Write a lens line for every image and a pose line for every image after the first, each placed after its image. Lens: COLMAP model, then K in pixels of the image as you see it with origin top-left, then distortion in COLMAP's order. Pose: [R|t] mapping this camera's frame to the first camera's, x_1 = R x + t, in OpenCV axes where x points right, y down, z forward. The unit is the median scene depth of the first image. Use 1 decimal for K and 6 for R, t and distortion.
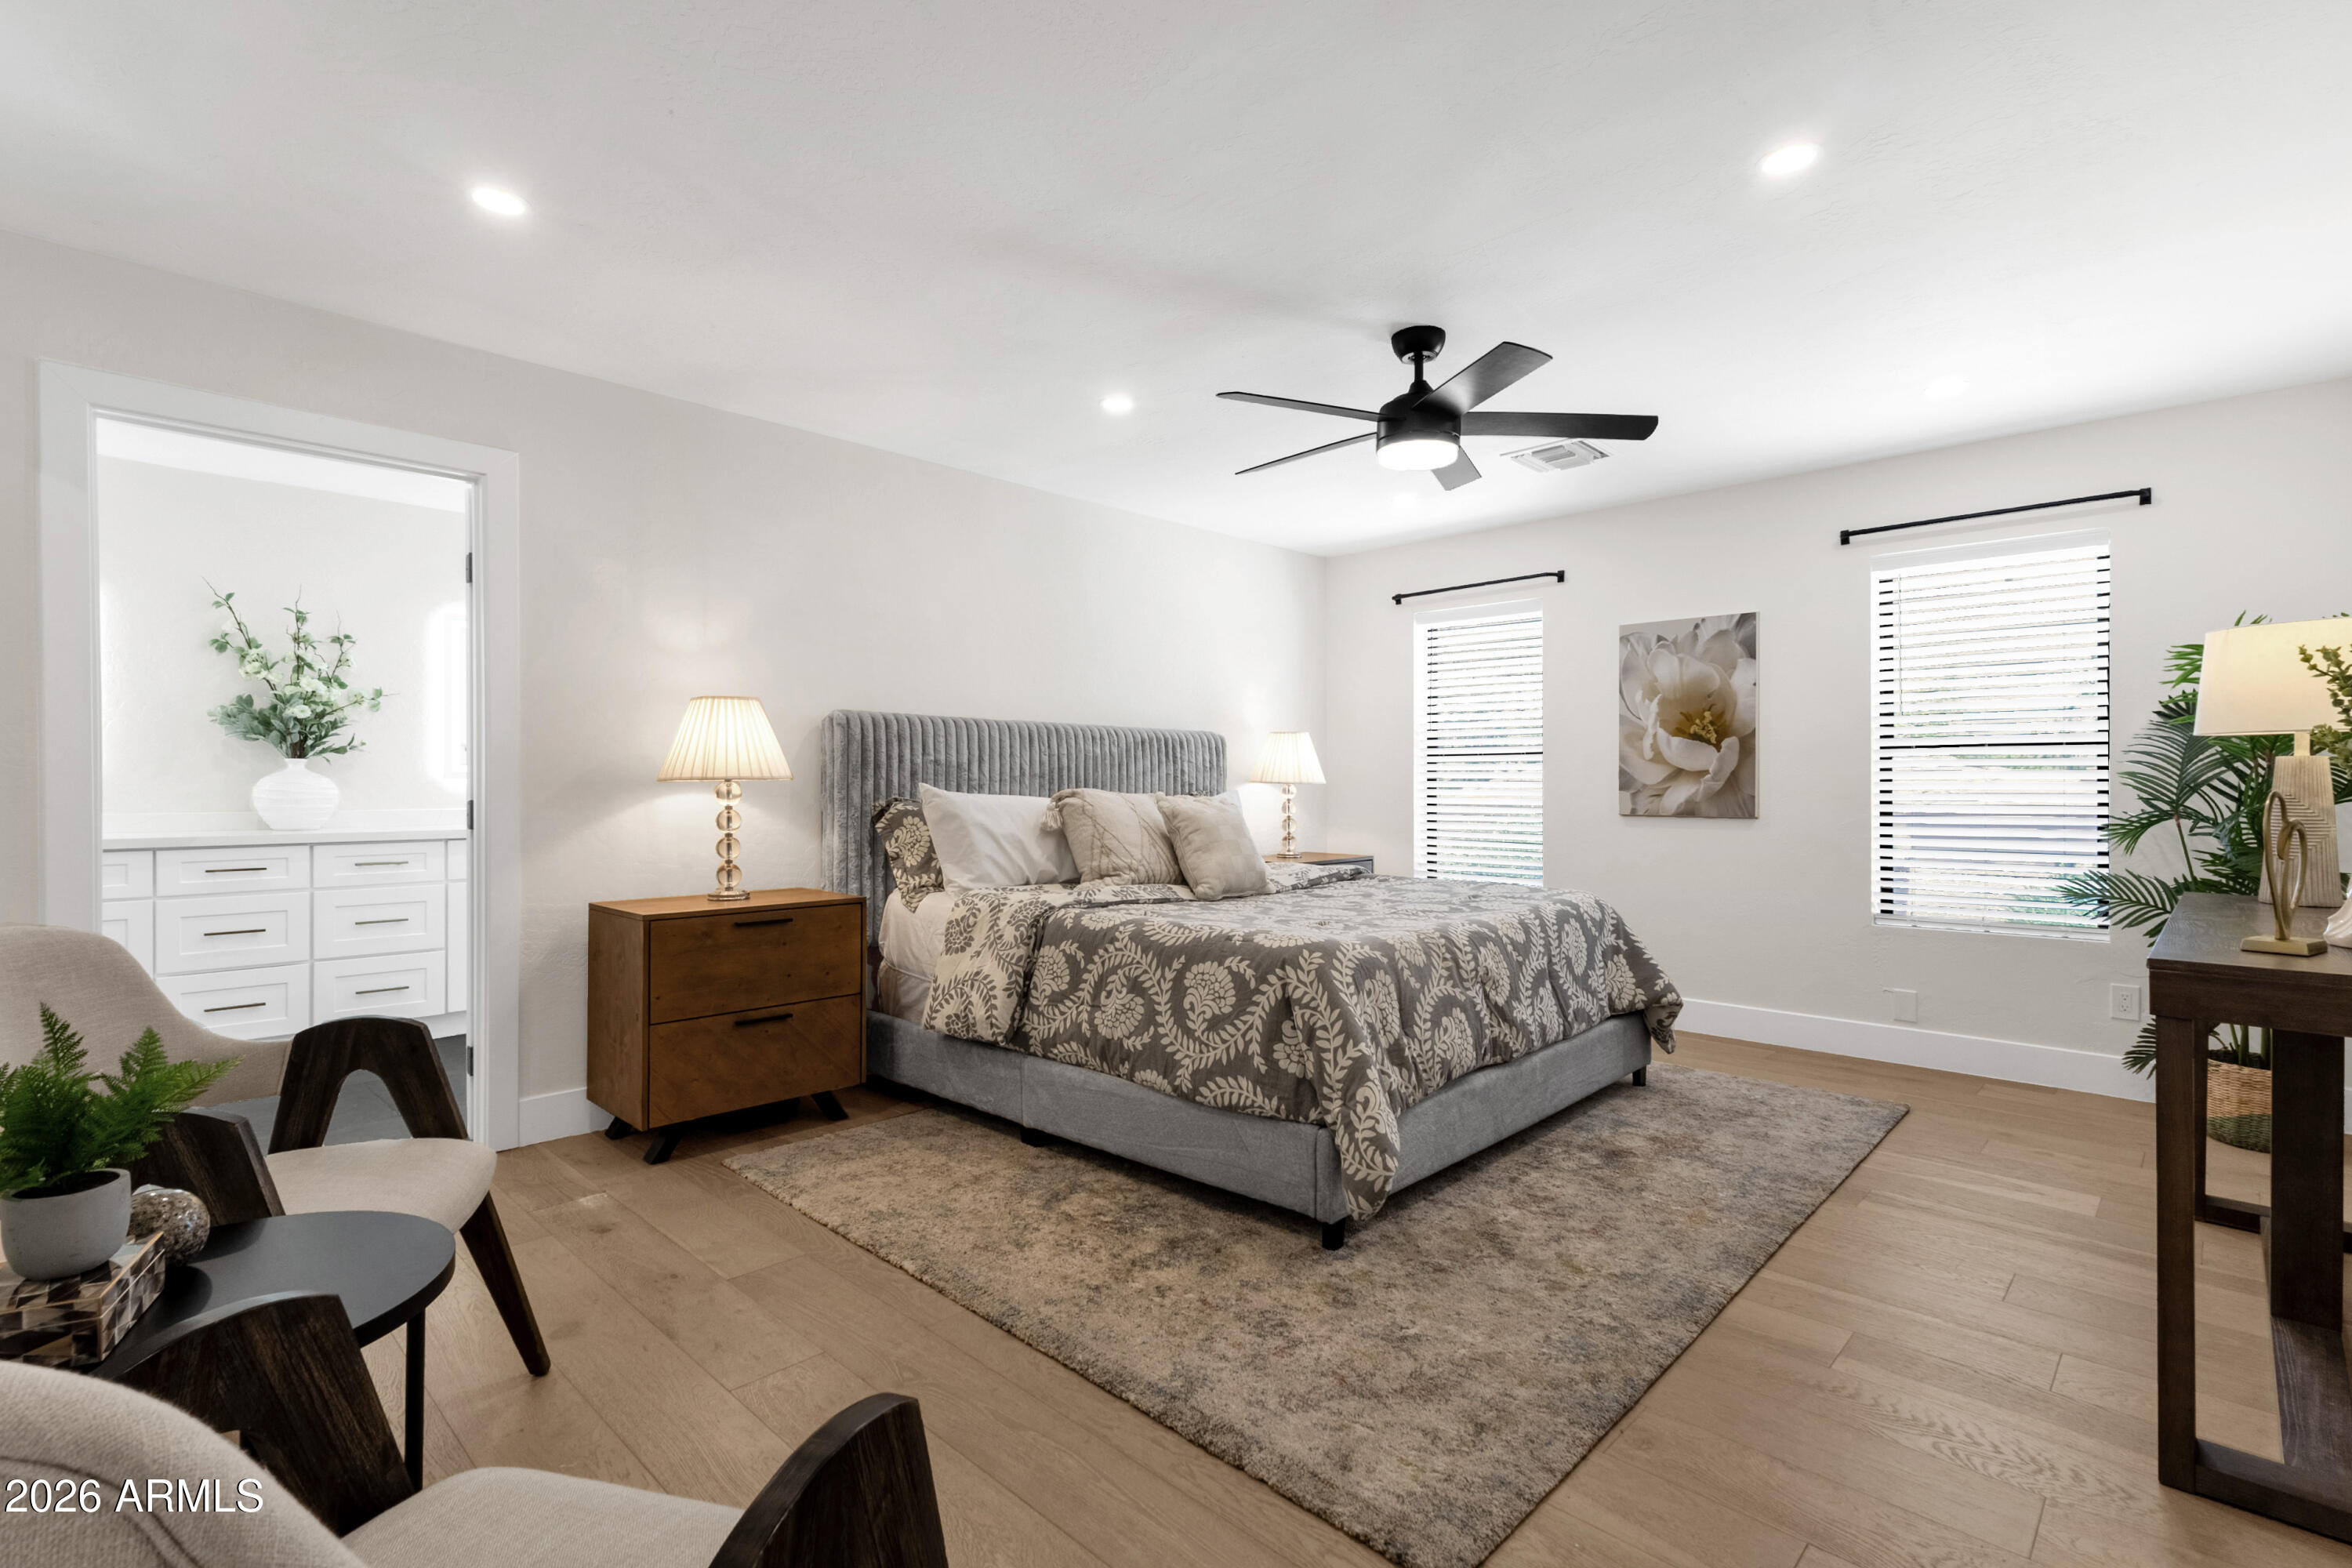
lens RADIAL K [[1080.0, 0, 1159.8], [0, 1080.0, 784.0], [0, 0, 1]] dist [0.004259, 0.000598]
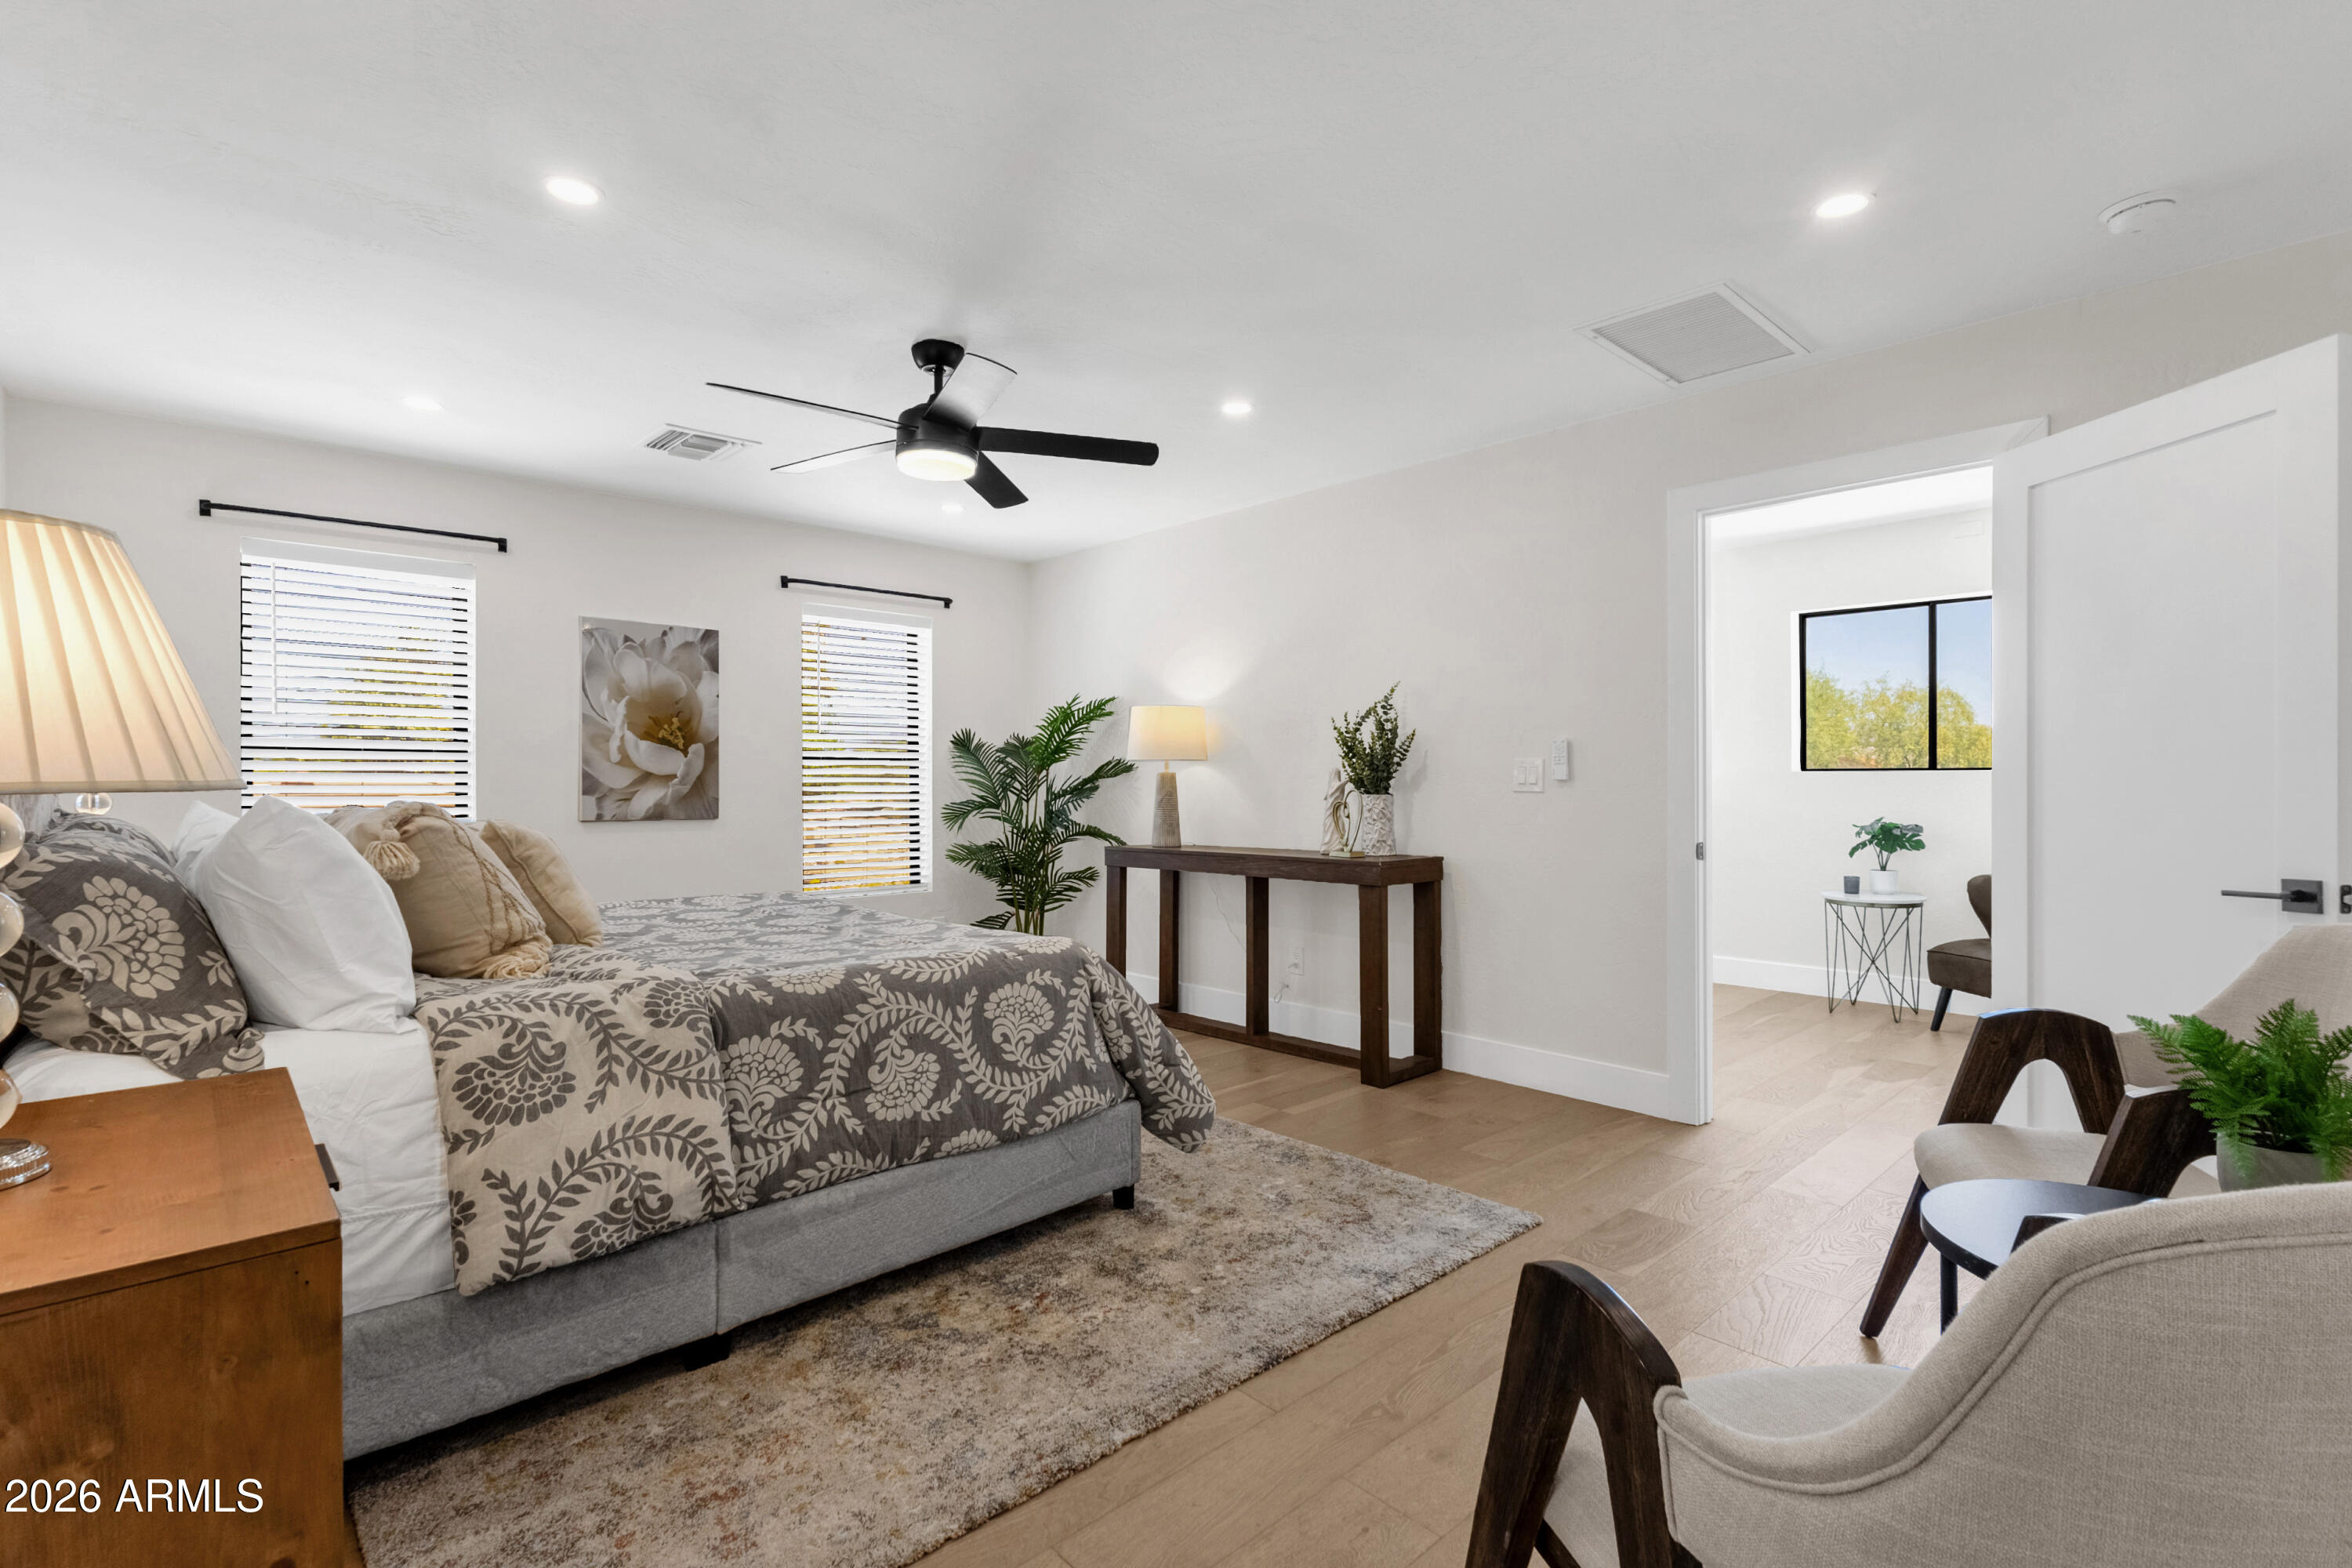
lens RADIAL K [[1080.0, 0, 1159.8], [0, 1080.0, 784.0], [0, 0, 1]] dist [0.004259, 0.000598]
pose [[0.058411, -0.001220, 0.998292, -0.515541], [0.002278, 0.999997, 0.001088, -0.003548], [-0.998290, 0.002210, 0.058414, 0.490767]]
